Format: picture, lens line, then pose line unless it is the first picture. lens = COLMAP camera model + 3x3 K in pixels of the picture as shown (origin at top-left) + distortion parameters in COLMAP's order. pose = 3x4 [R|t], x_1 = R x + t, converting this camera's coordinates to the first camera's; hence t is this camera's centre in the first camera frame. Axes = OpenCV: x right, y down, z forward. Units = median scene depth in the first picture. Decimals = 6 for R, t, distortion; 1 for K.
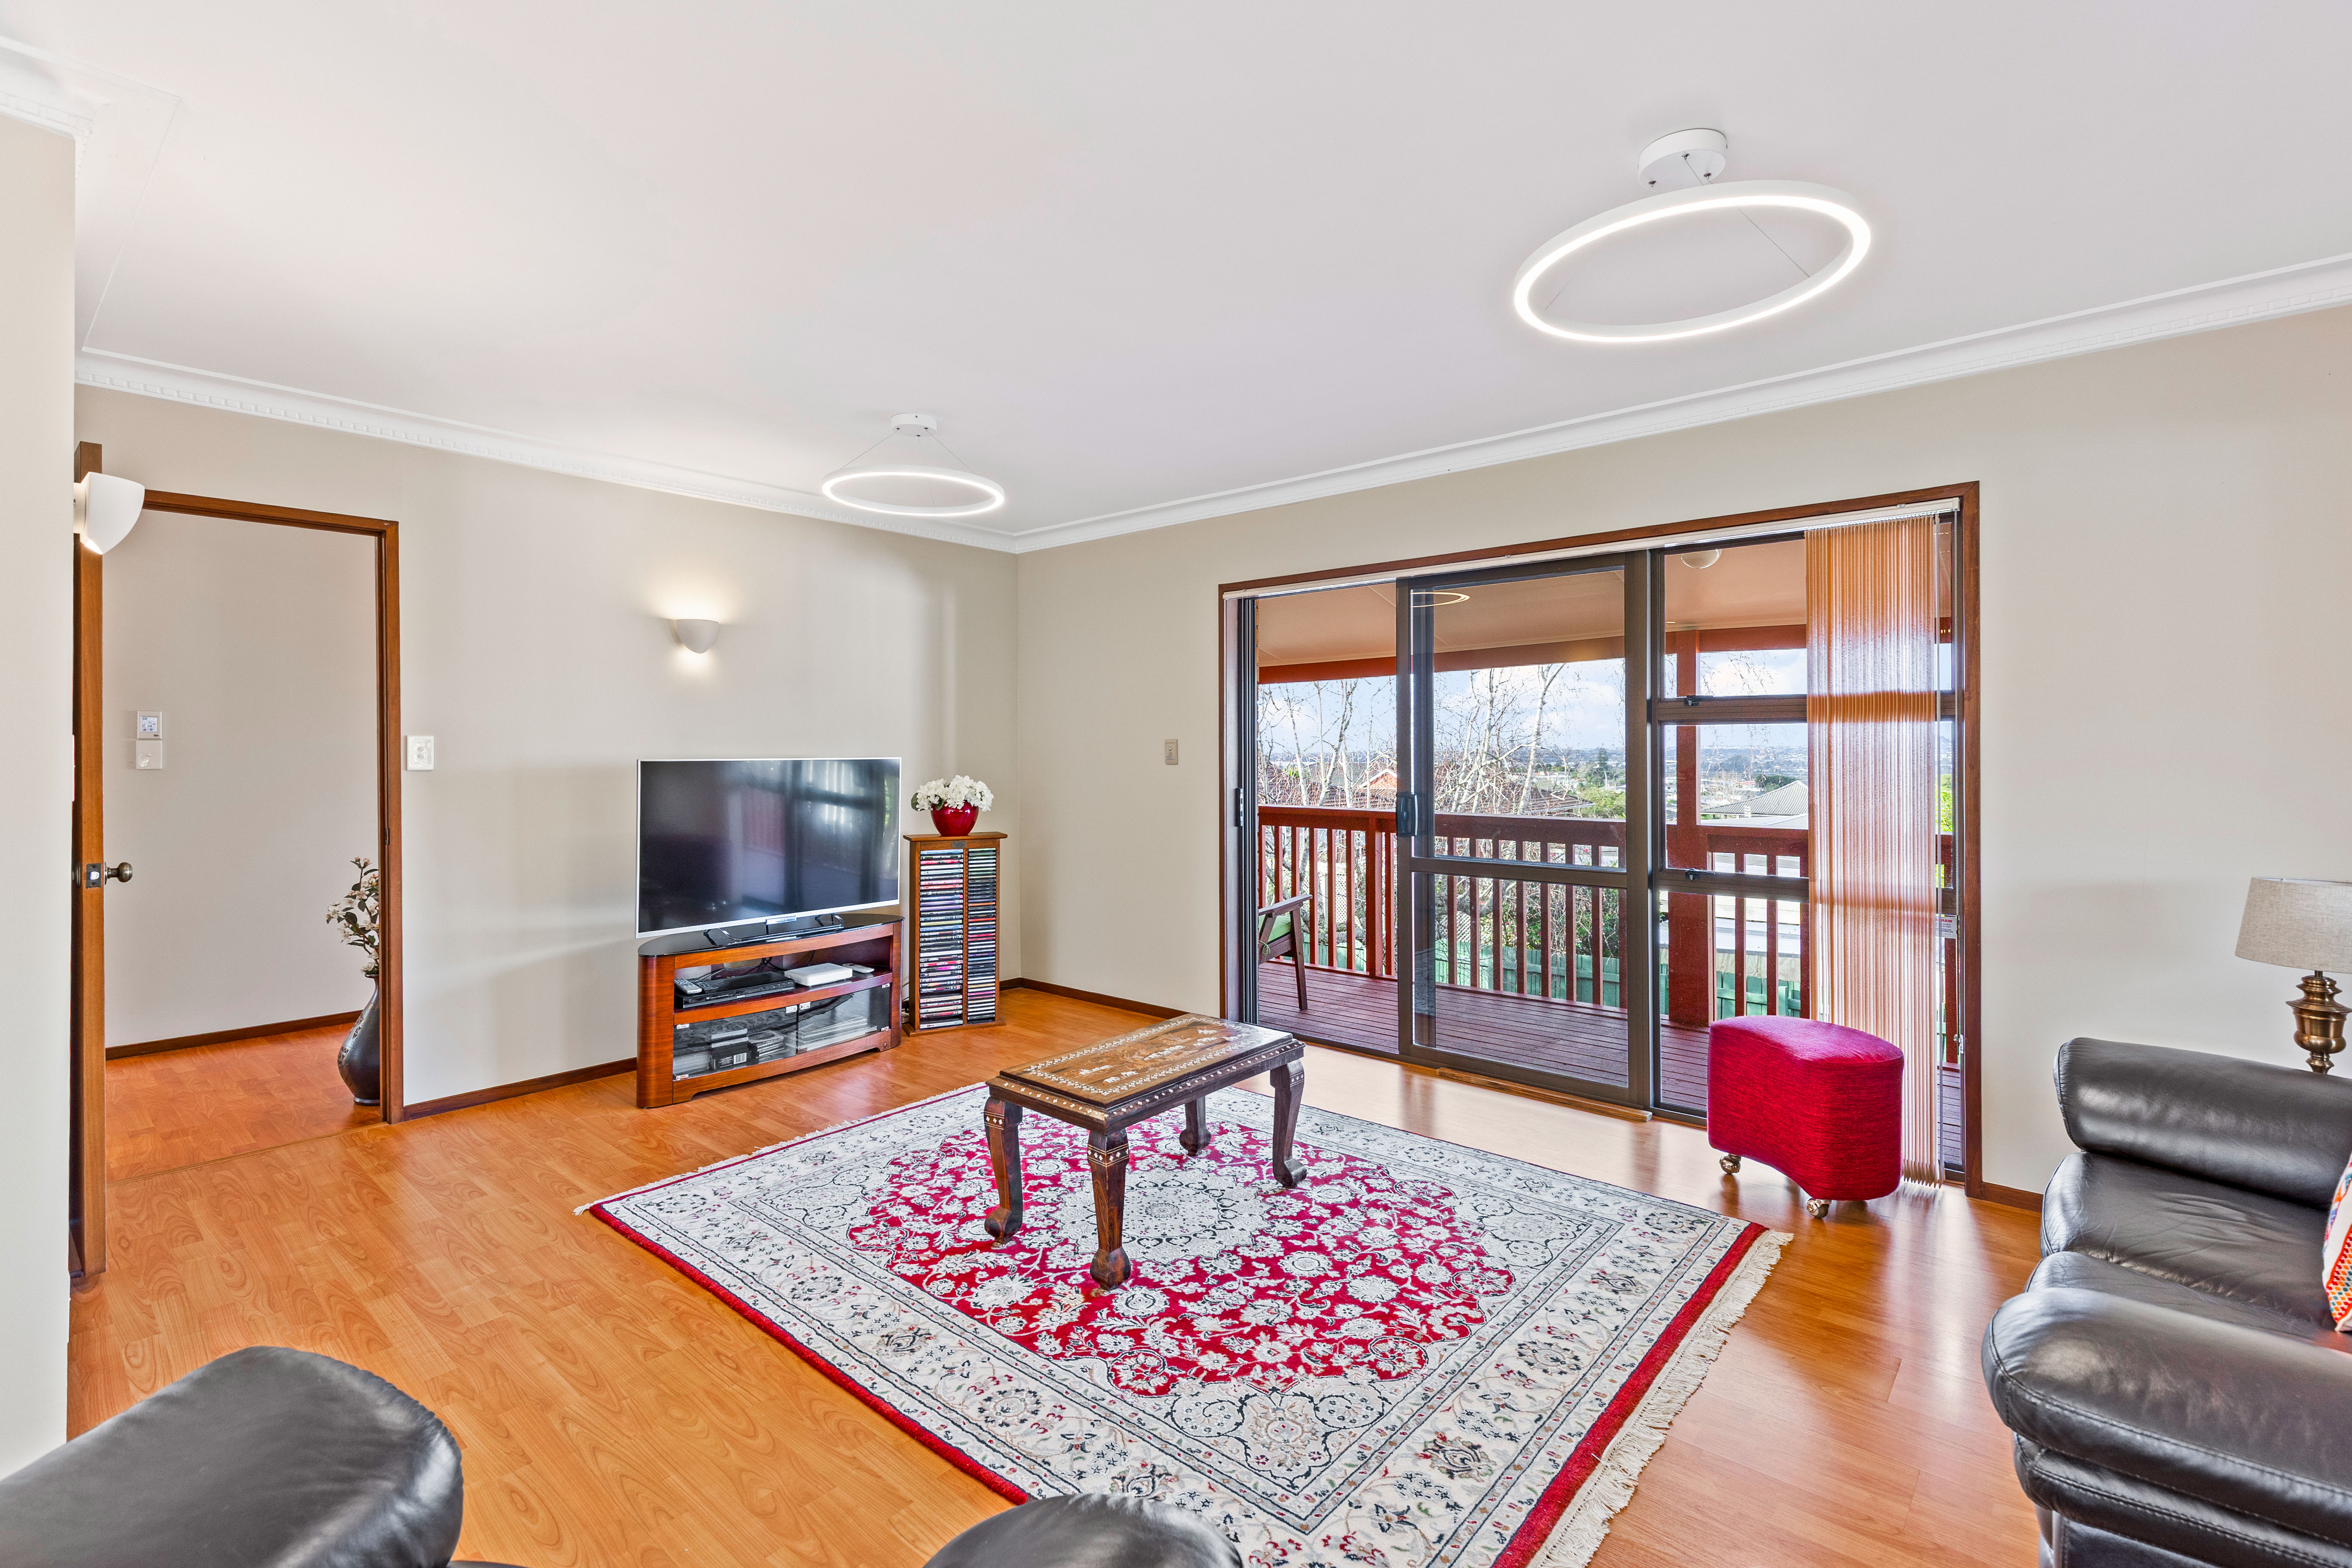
lens RADIAL K [[1068.4, 0, 1187.9], [0, 1068.4, 749.8], [0, 0, 1]] dist [0.003486, -0.000748]
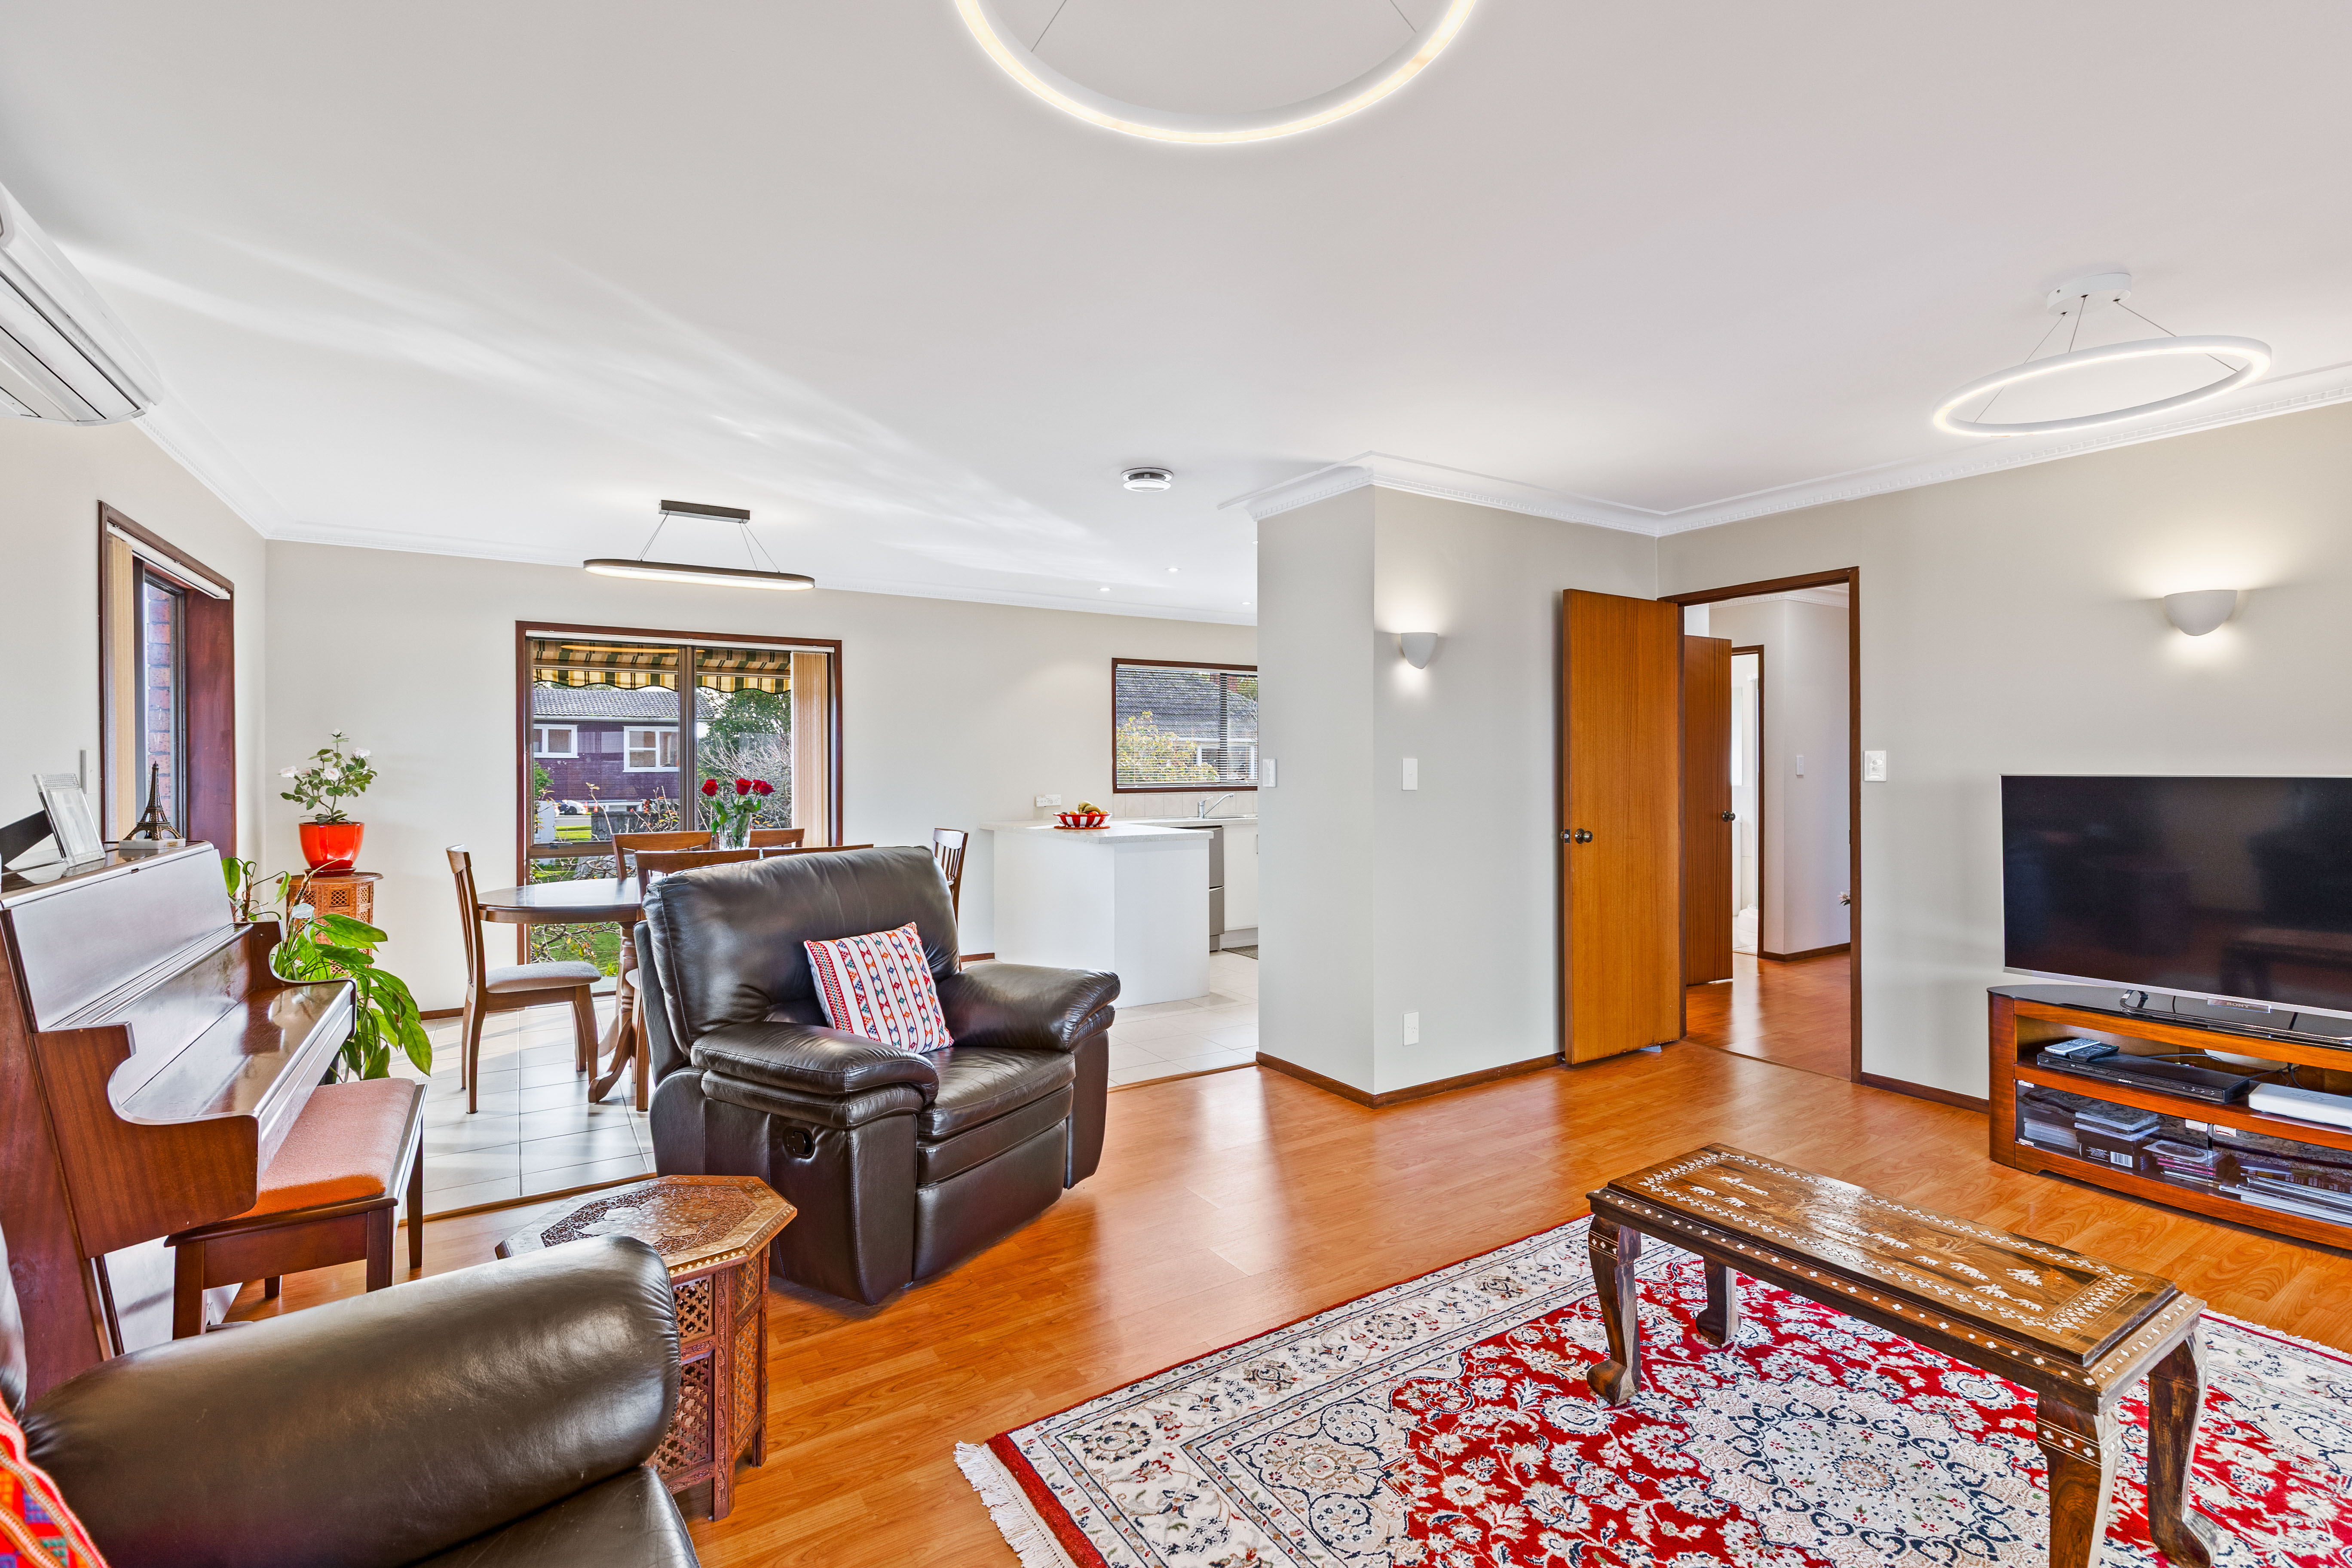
lens RADIAL K [[1068.4, 0, 1187.9], [0, 1068.4, 769.4], [0, 0, 1]] dist [0.003486, -0.000748]
pose [[-0.290691, 0.007555, -0.956787, 0.789252], [0.003362, 0.999971, 0.006875, -0.004315], [0.956811, -0.001218, -0.290708, 0.876500]]
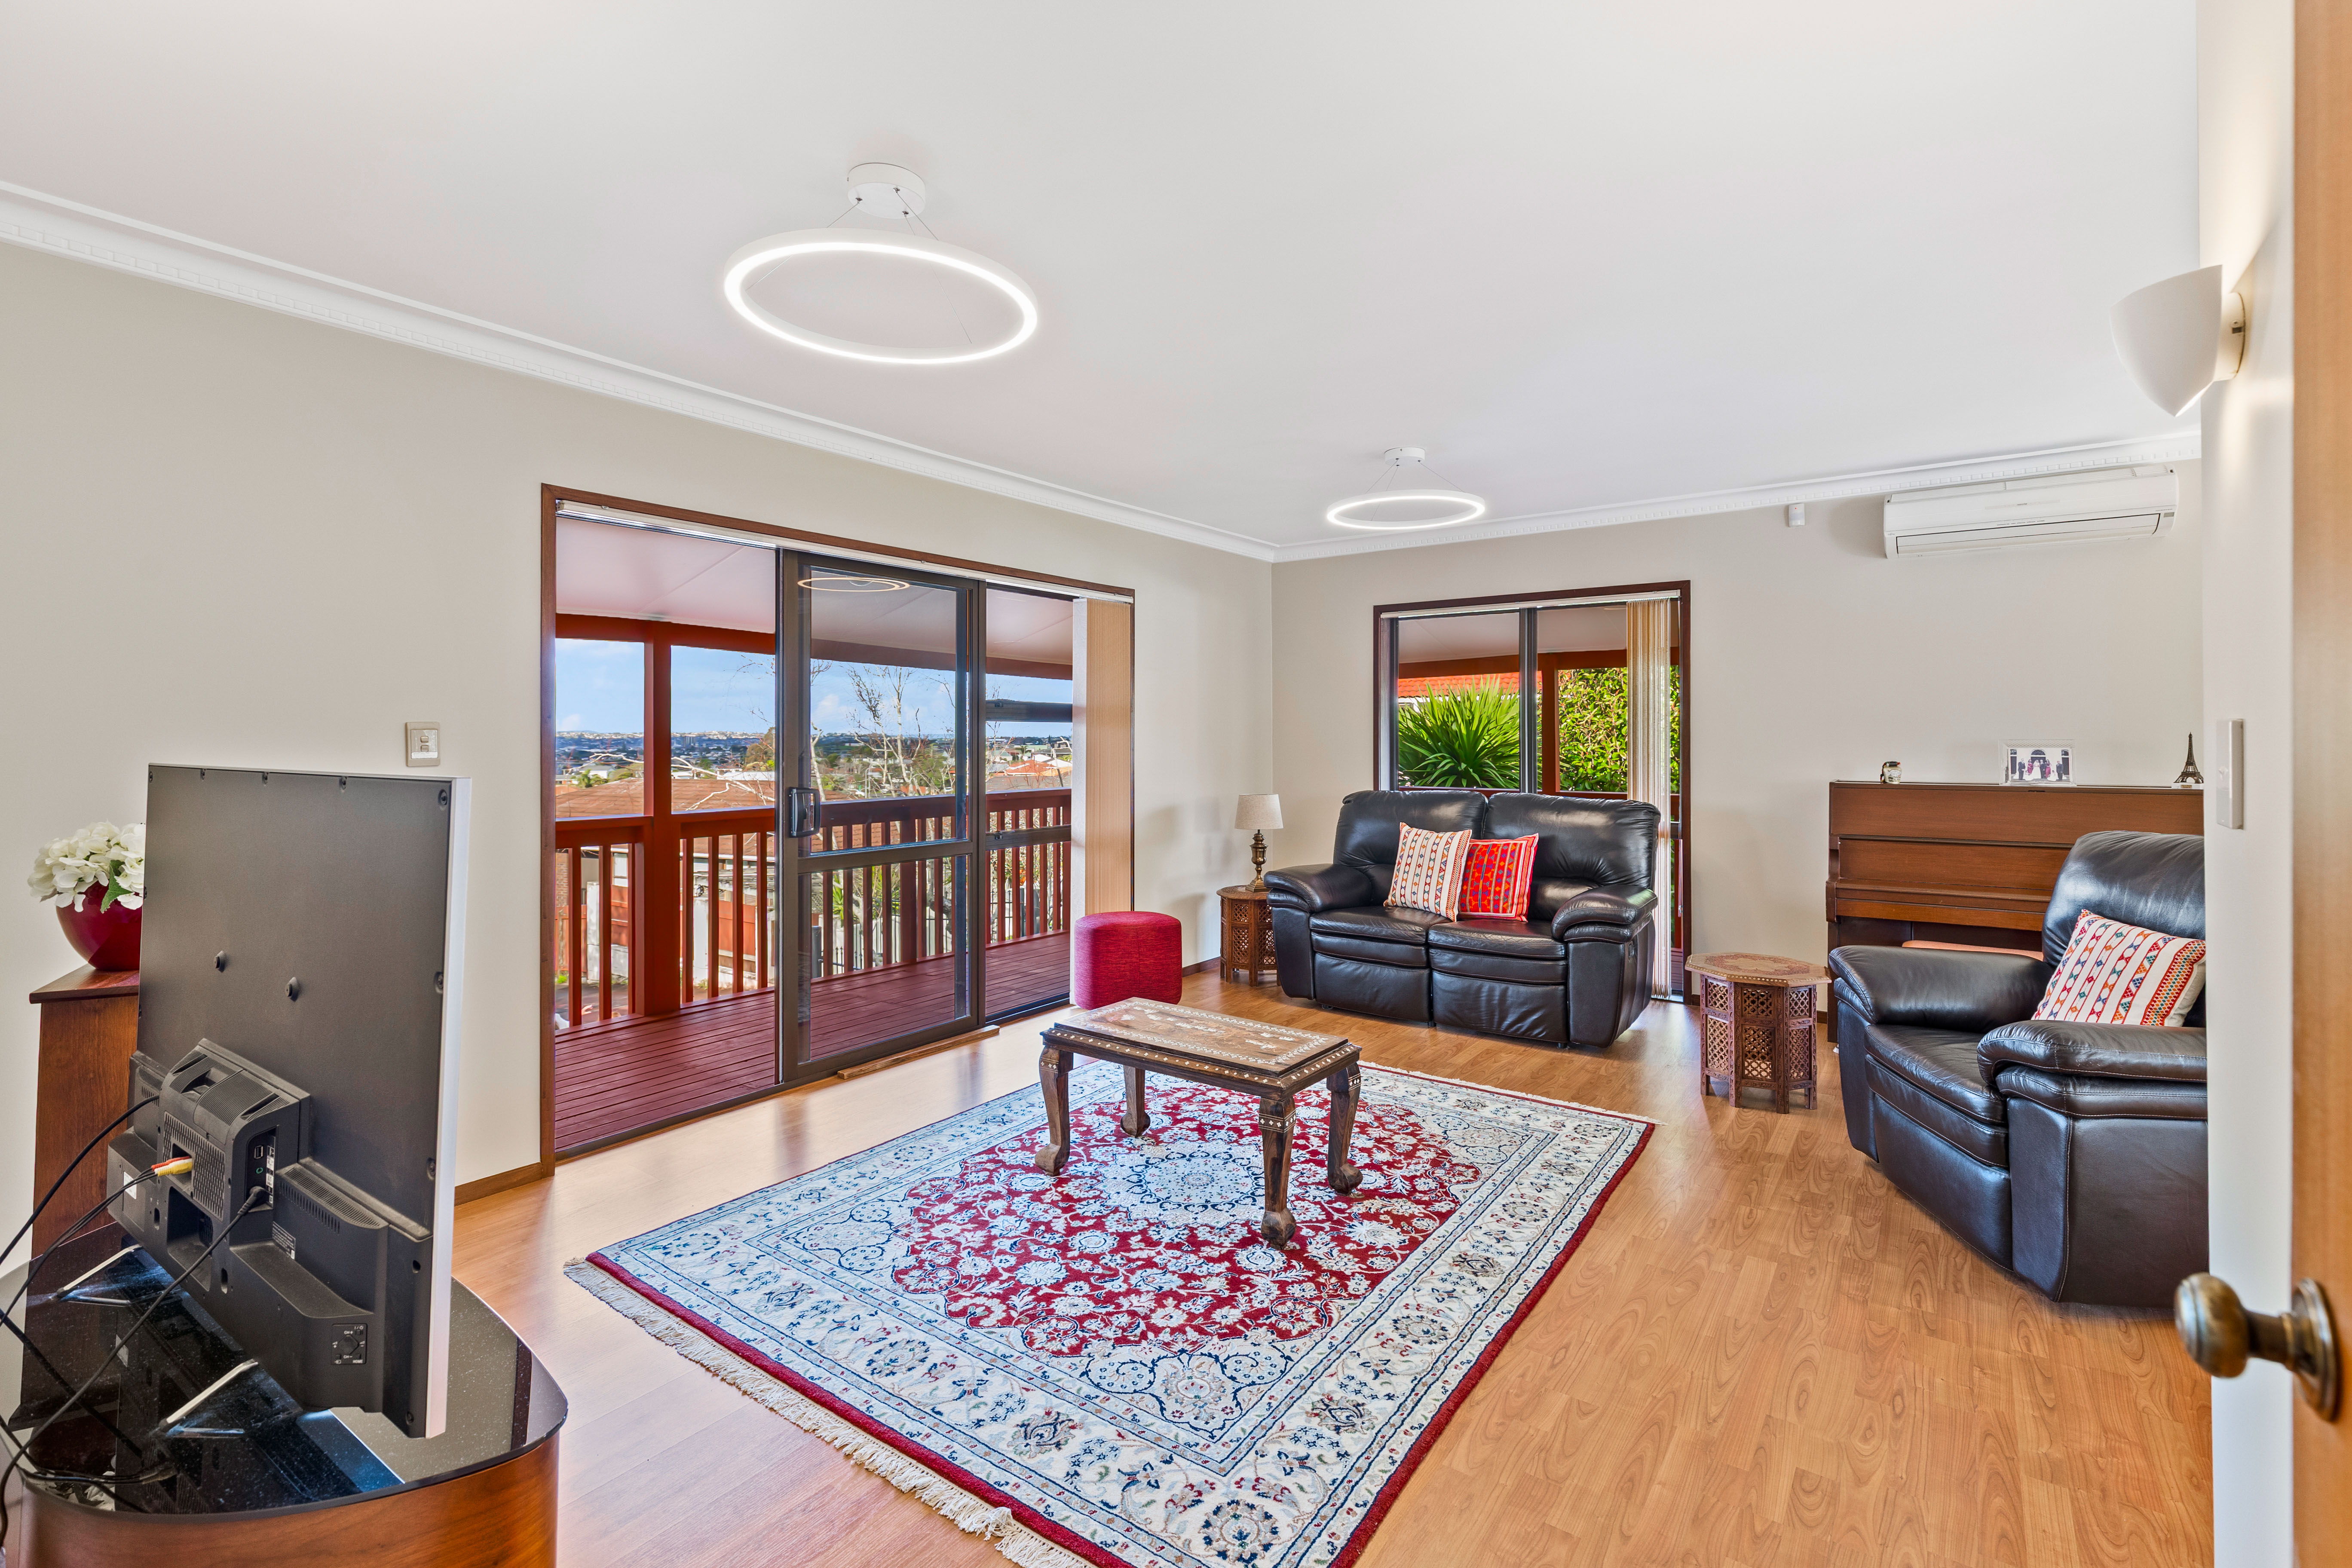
lens RADIAL K [[1068.4, 0, 1200.2], [0, 1068.4, 712.6], [0, 0, 1]] dist [0.003486, -0.000748]
pose [[-0.097300, 0.020596, 0.995042, -1.186637], [0.001015, 0.999787, -0.020595, -0.006279], [-0.995255, -0.000994, -0.097300, 1.210772]]
